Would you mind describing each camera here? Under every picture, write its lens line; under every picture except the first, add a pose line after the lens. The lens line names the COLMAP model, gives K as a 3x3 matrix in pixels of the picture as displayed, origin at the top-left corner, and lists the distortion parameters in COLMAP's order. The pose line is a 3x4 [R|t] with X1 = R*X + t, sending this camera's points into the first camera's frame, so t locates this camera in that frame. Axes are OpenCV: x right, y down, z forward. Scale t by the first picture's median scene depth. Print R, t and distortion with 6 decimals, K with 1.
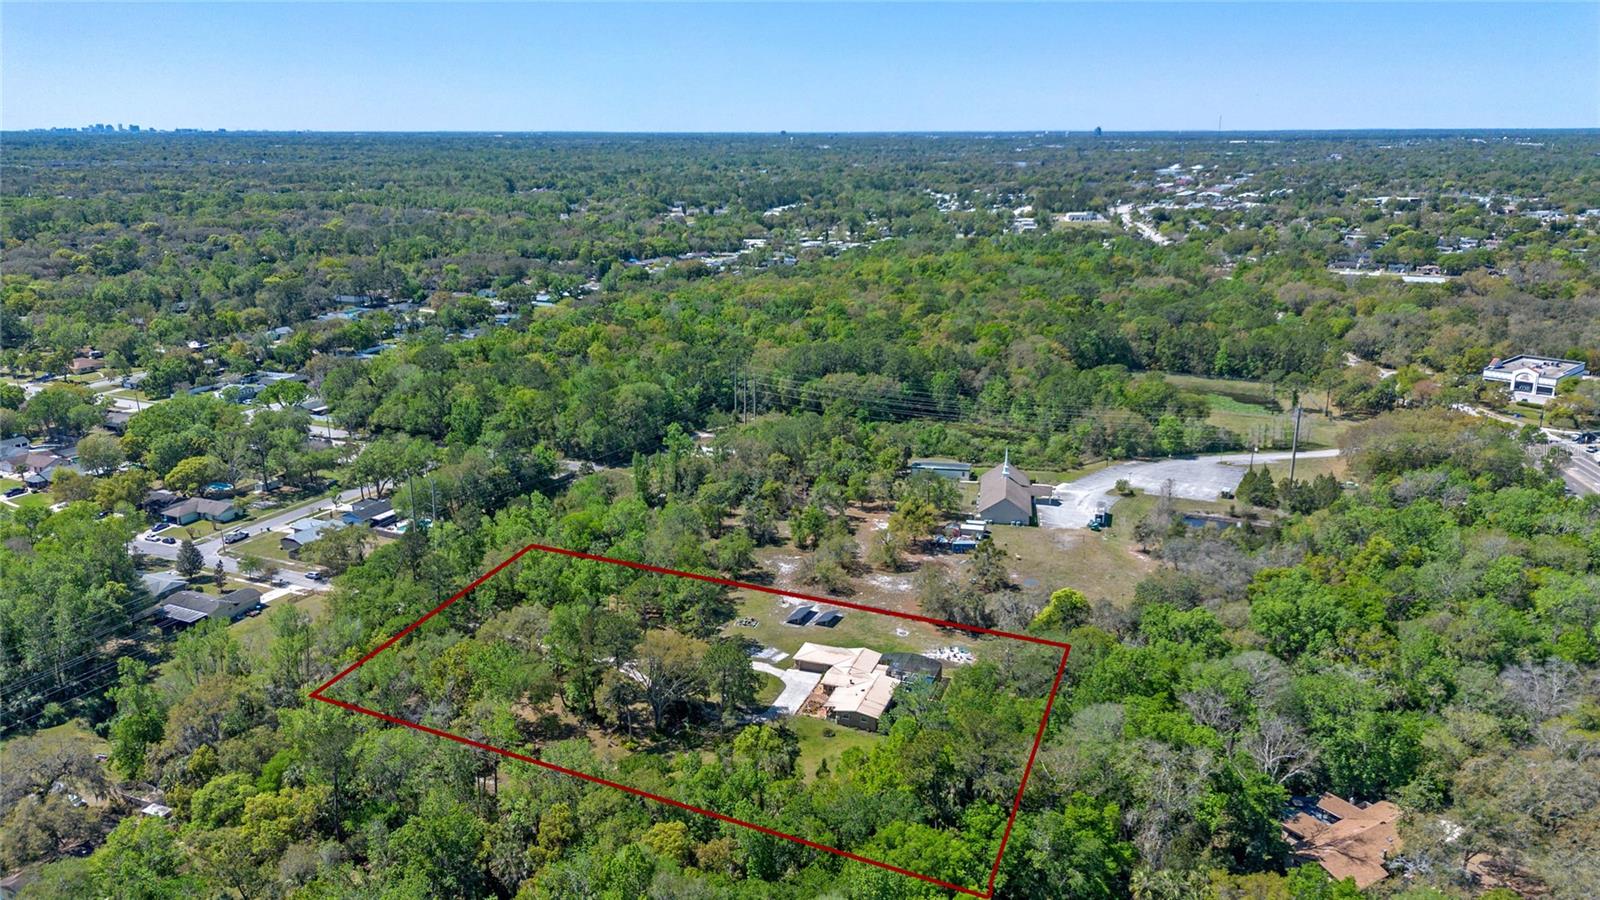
lens RADIAL K [[1127.0, 0, 796.8], [0, 1127.0, 442.2], [0, 0, 1]] dist [0.049270, -0.025756]
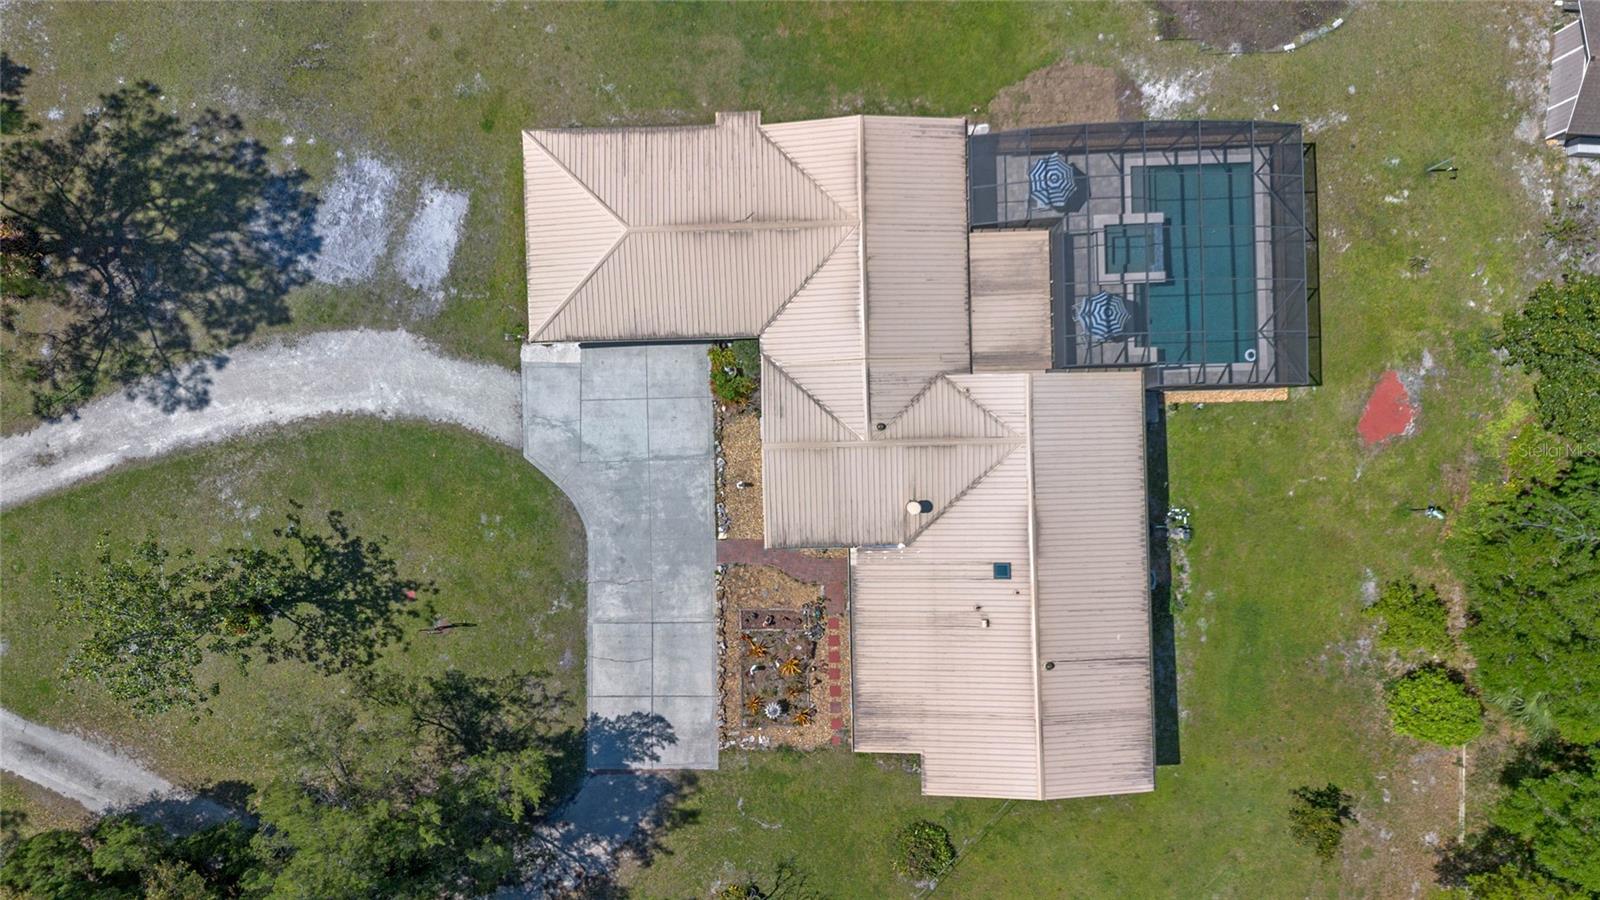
lens RADIAL K [[1127.0, 0, 791.1], [0, 1127.0, 455.3], [0, 0, 1]] dist [0.049270, -0.025756]
pose [[0.930529, -0.366080, -0.010064, 0.027503], [0.111167, 0.256174, 0.960217, 0.017379], [-0.348938, -0.894628, 0.279074, 0.798435]]
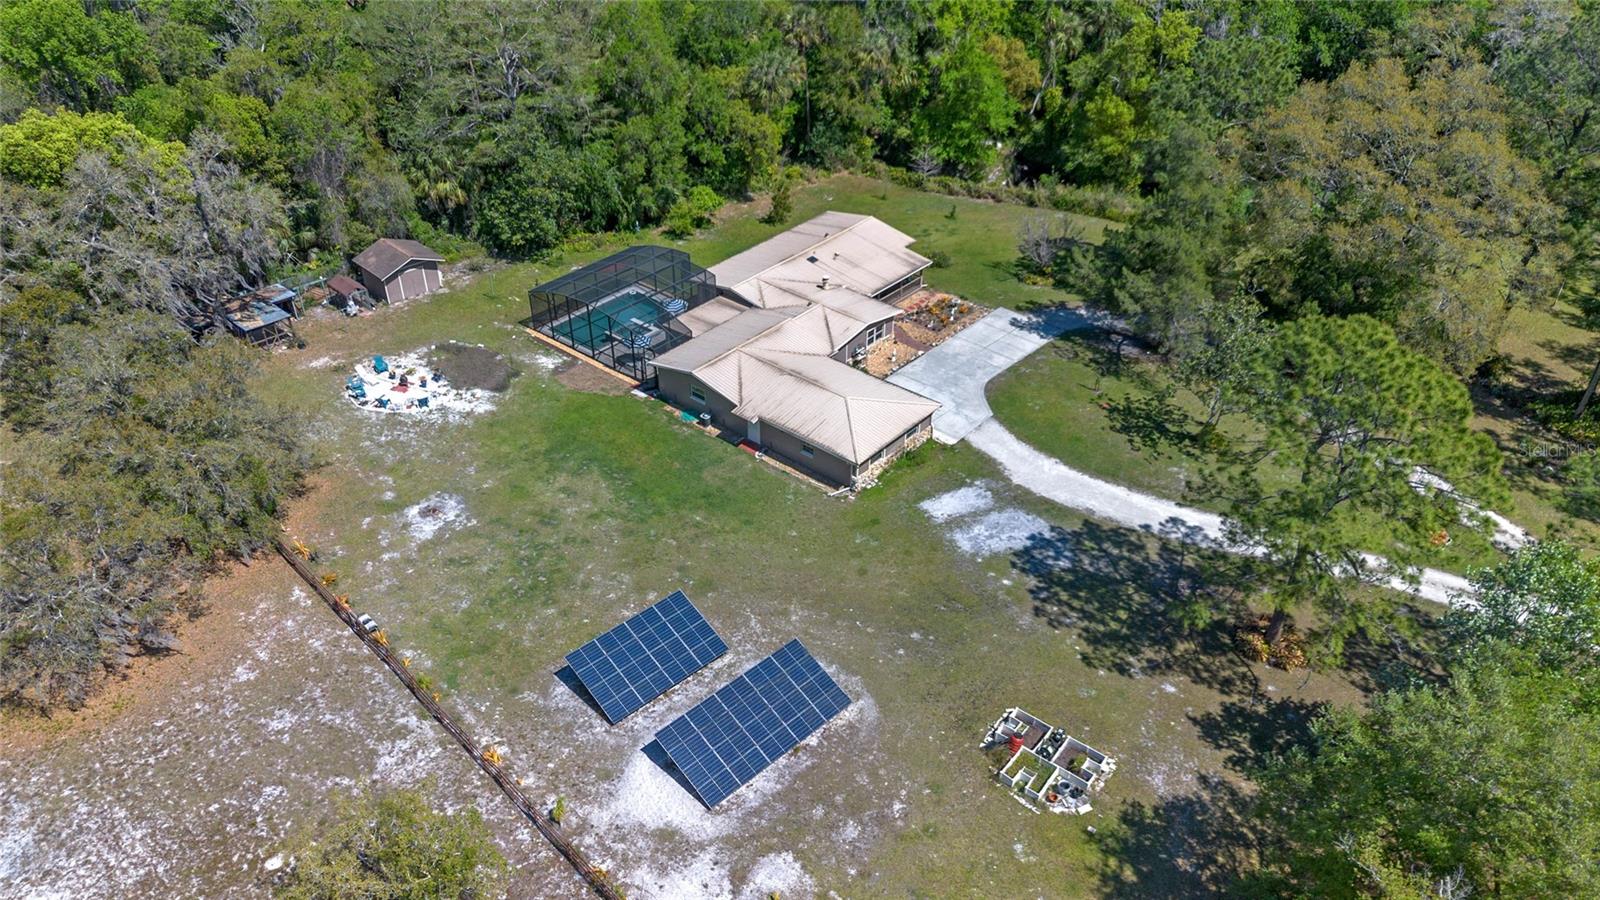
lens RADIAL K [[1127.0, 0, 797.7], [0, 1127.0, 443.5], [0, 0, 1]] dist [0.049270, -0.025756]
pose [[-0.936208, -0.196203, 0.291580, -0.048230], [0.096293, 0.654705, 0.749726, -0.019022], [-0.337997, 0.729976, -0.594047, 1.039550]]
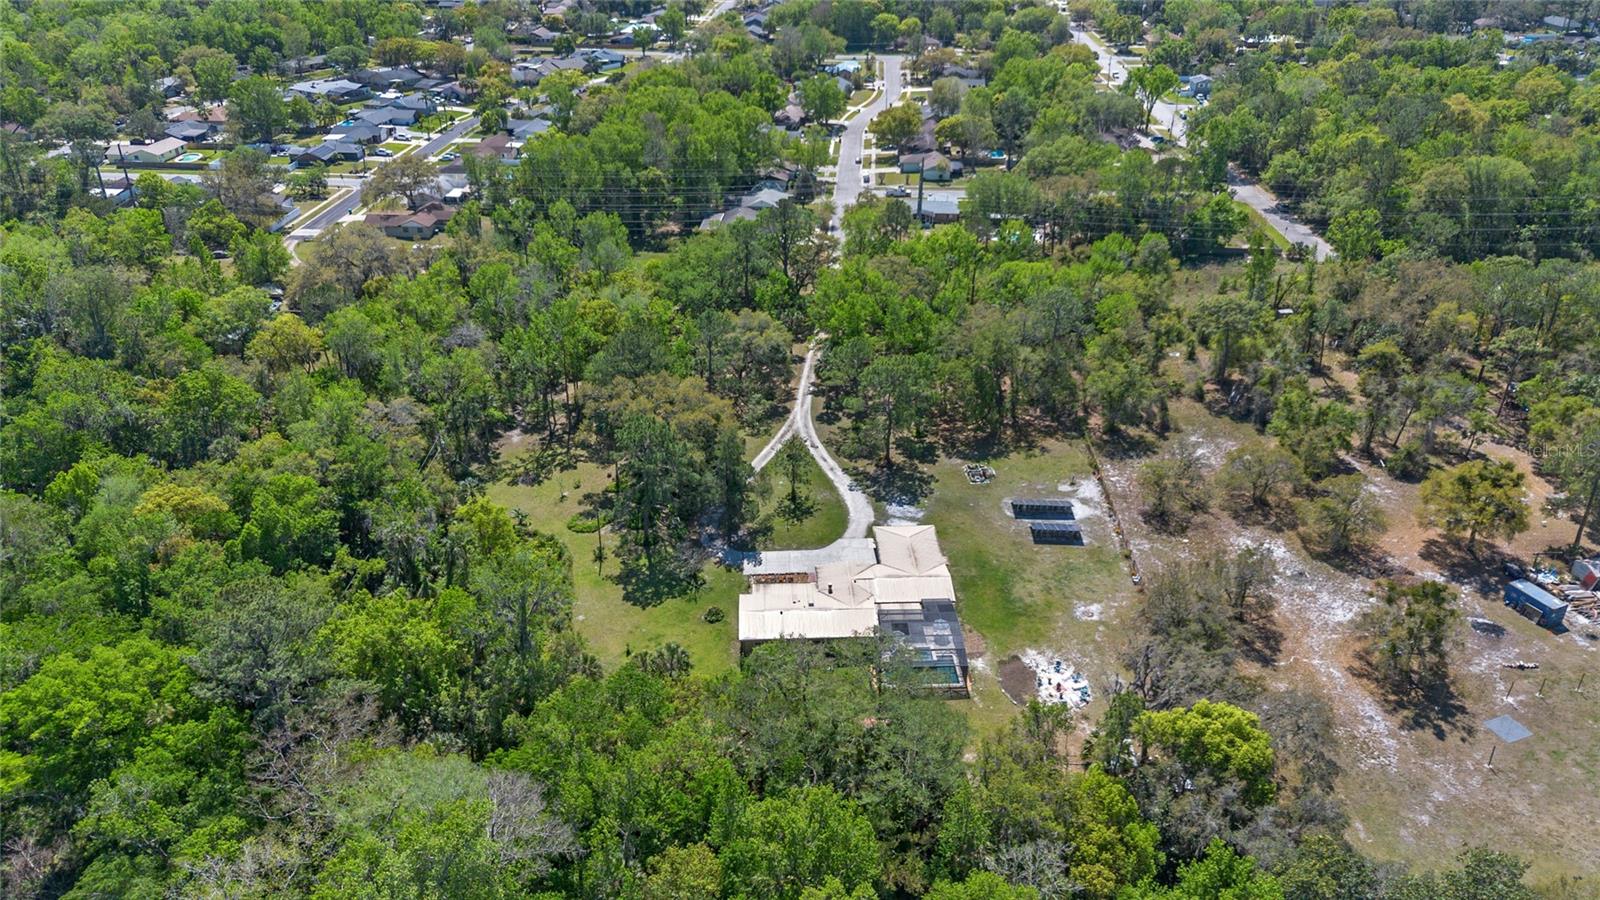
lens RADIAL K [[1127.0, 0, 793.9], [0, 1127.0, 437.5], [0, 0, 1]] dist [0.049270, -0.025756]
pose [[0.378549, 0.432880, -0.818117, 0.423925], [-0.244280, 0.899281, 0.362796, -0.068151], [0.892765, 0.062513, 0.446165, 0.582171]]
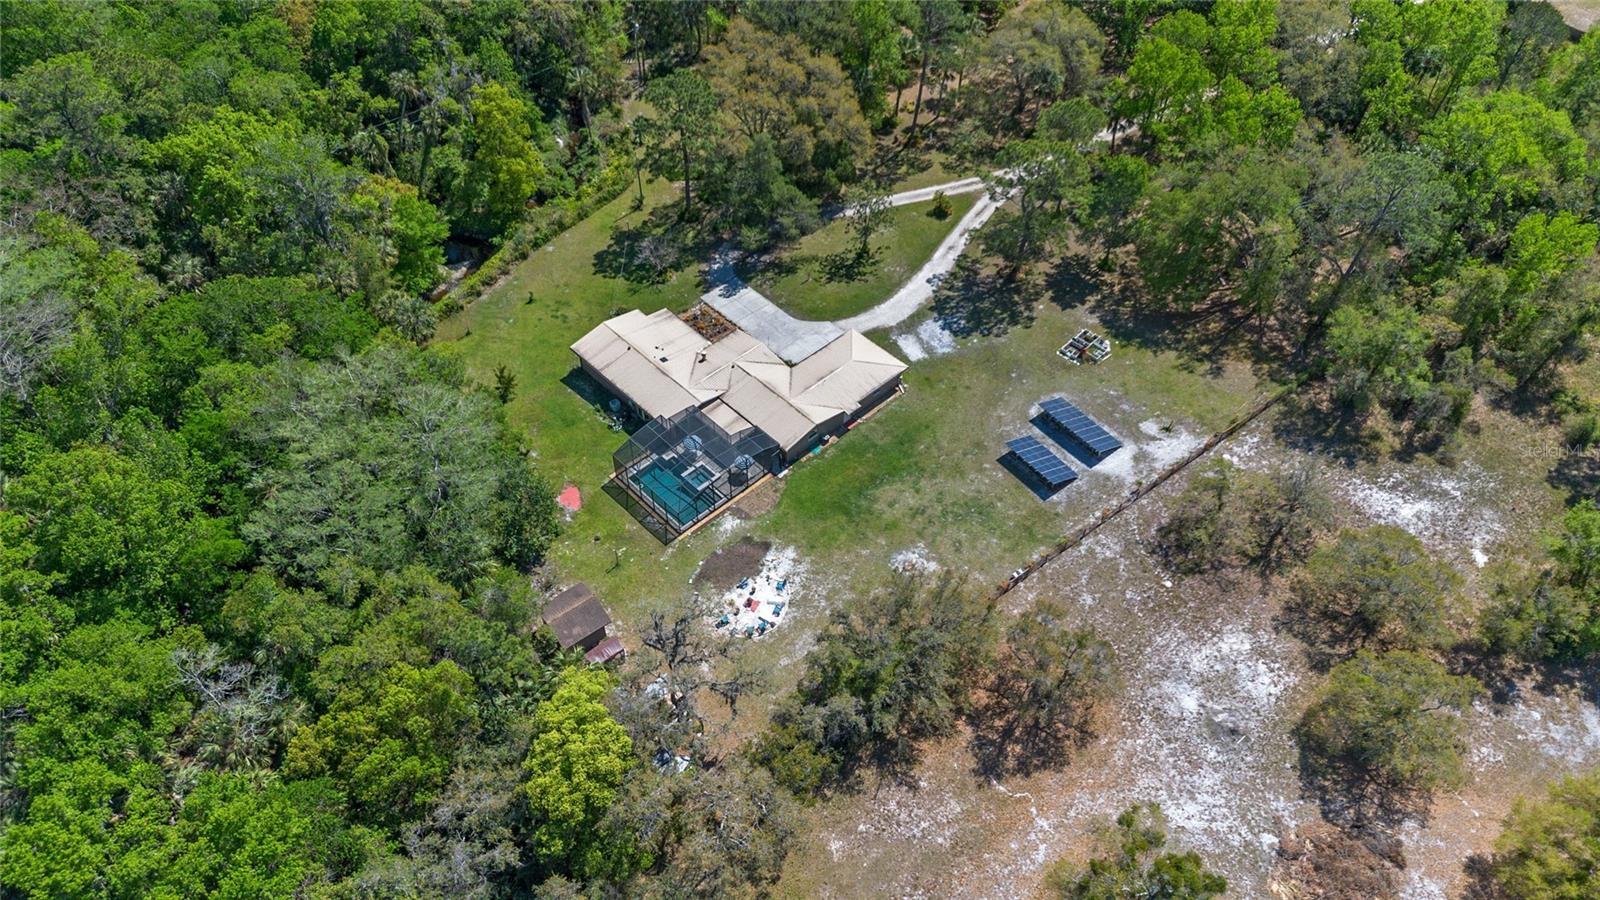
lens RADIAL K [[1127.0, 0, 796.0], [0, 1127.0, 451.8], [0, 0, 1]] dist [0.049270, -0.025756]
pose [[-0.452138, 0.660988, -0.598888, 0.306724], [-0.234321, 0.559831, 0.794785, -0.155340], [0.860619, 0.499685, -0.098237, 0.921659]]
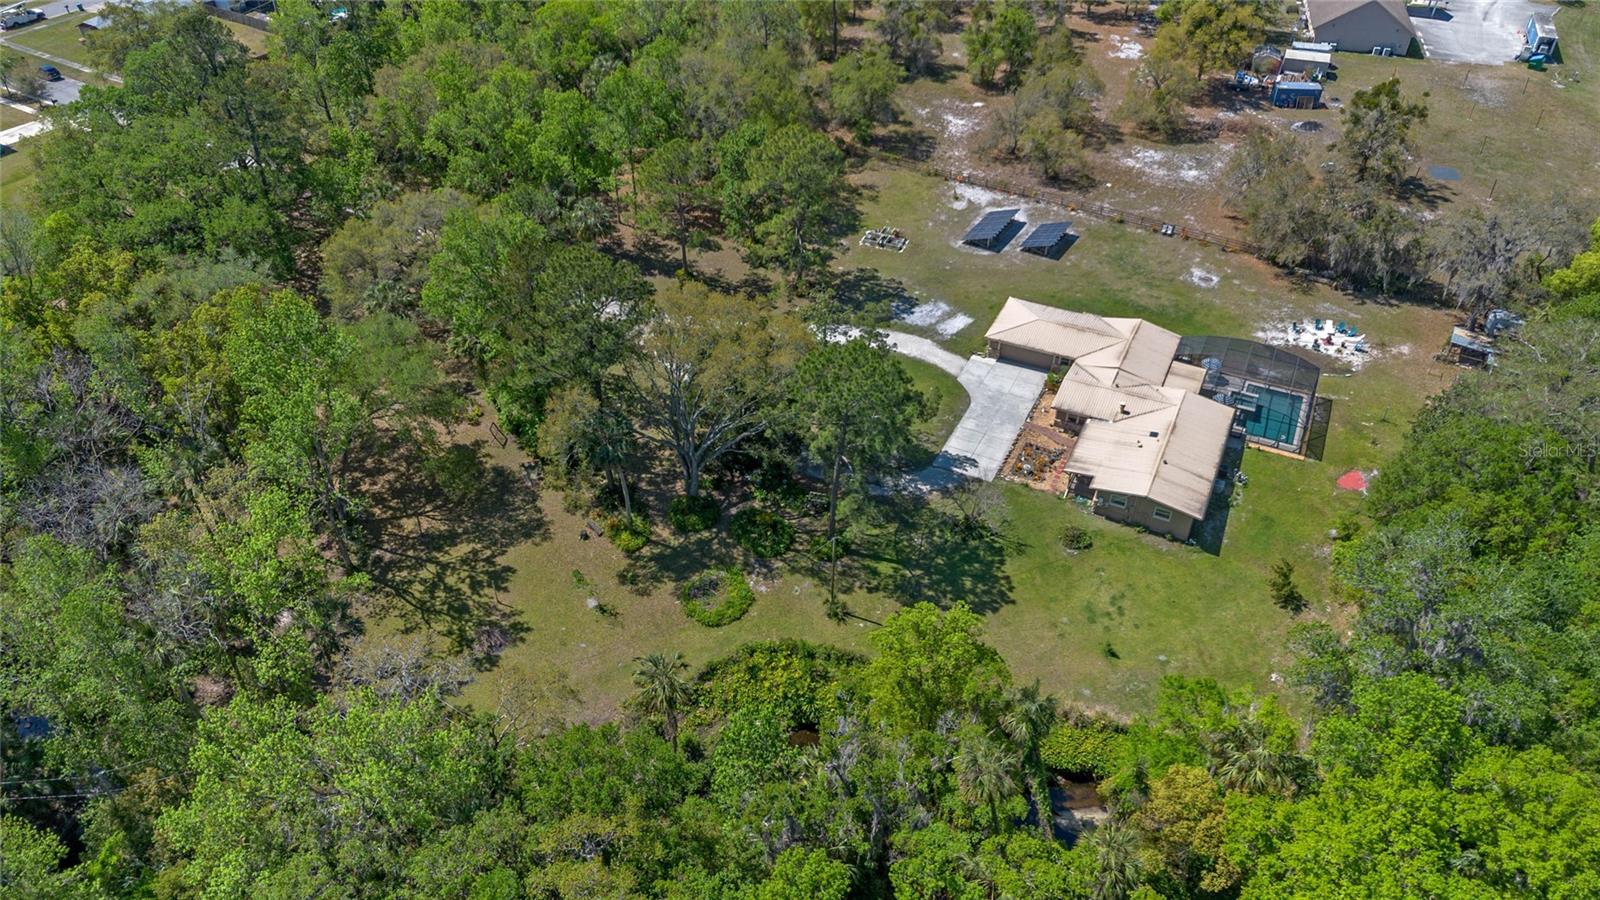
lens RADIAL K [[1127.0, 0, 796.6], [0, 1127.0, 455.1], [0, 0, 1]] dist [0.049270, -0.025756]
pose [[0.995382, 0.065064, -0.070580, -0.039820], [-0.031077, 0.914073, 0.404356, 0.042590], [0.090825, -0.400296, 0.911874, 0.474496]]
